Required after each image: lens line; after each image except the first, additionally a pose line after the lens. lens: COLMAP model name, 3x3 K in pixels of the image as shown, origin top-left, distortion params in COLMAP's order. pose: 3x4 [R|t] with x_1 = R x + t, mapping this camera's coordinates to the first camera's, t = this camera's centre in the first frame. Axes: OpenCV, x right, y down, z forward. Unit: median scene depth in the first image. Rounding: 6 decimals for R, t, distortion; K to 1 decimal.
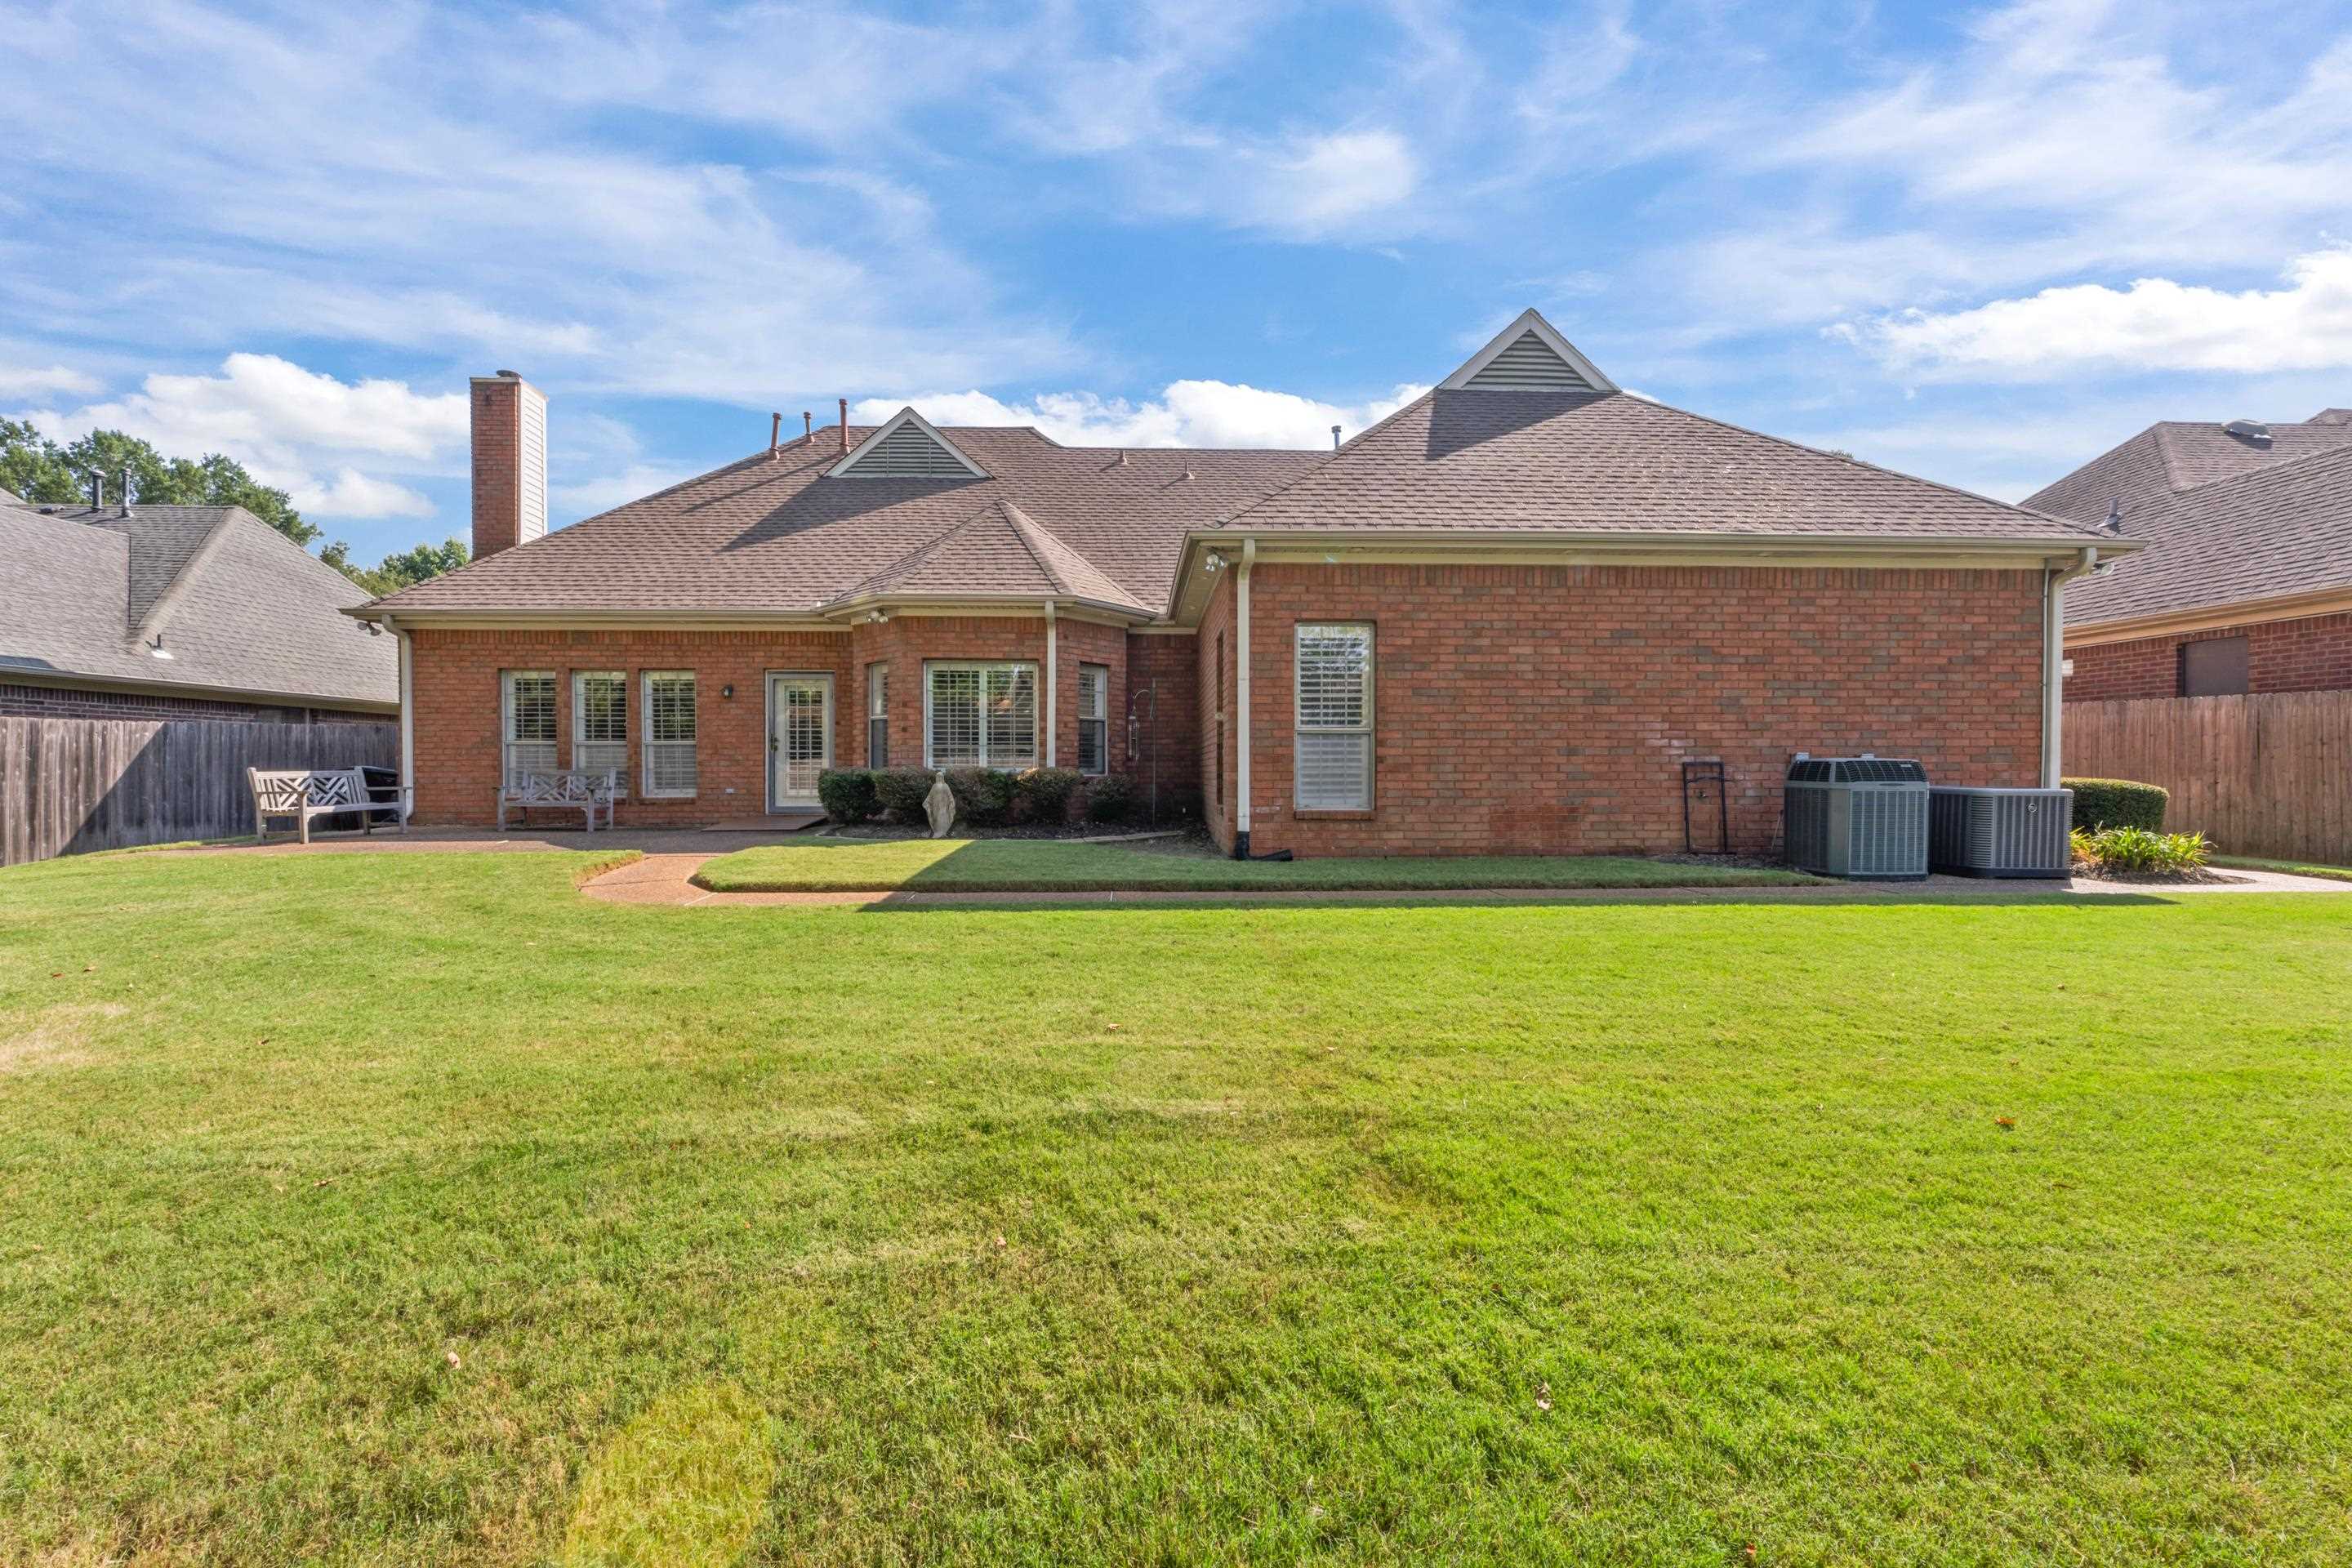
lens RADIAL K [[939.2, 0, 1176.0], [0, 939.2, 784.0], [0, 0, 1]] dist [-0.000410, -0.000015]
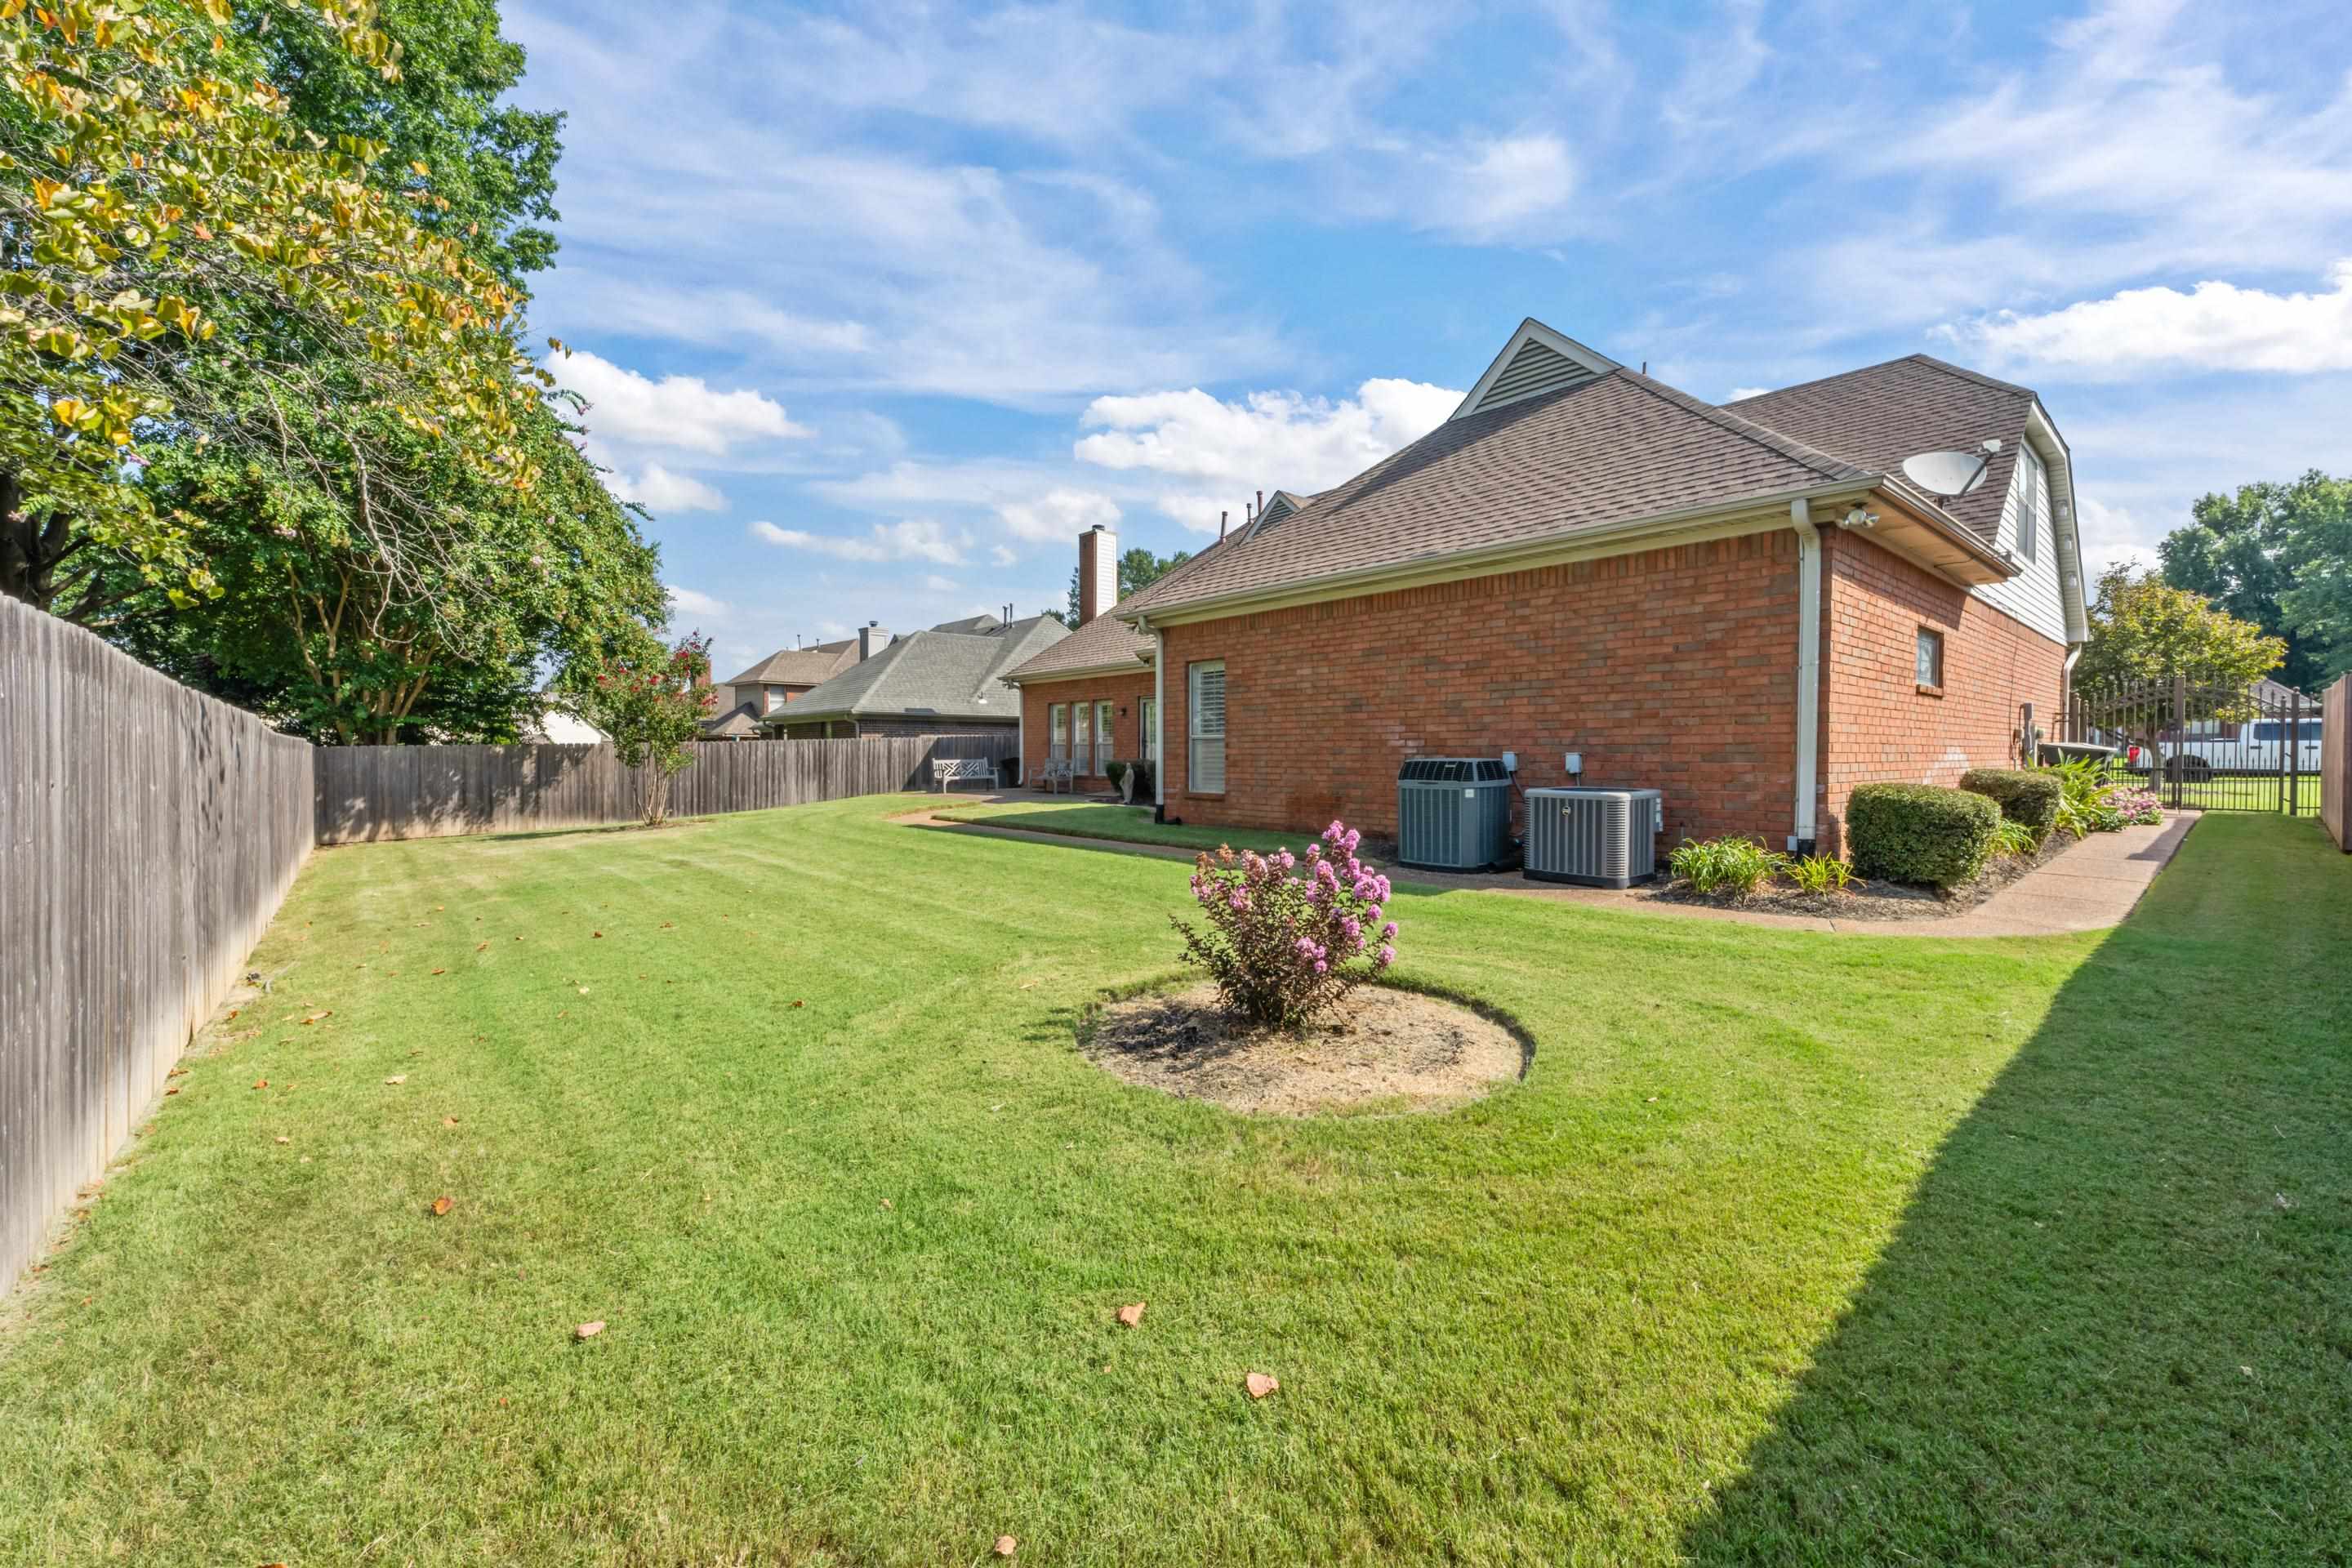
lens RADIAL K [[917.7, 0, 1101.3], [0, 917.7, 746.7], [0, 0, 1]] dist [-0.000109, -0.000038]
pose [[0.594489, -0.006673, -0.804076, 1.201505], [-0.010220, 0.999822, -0.015854, -0.018147], [0.804039, 0.017643, 0.594315, 0.039605]]
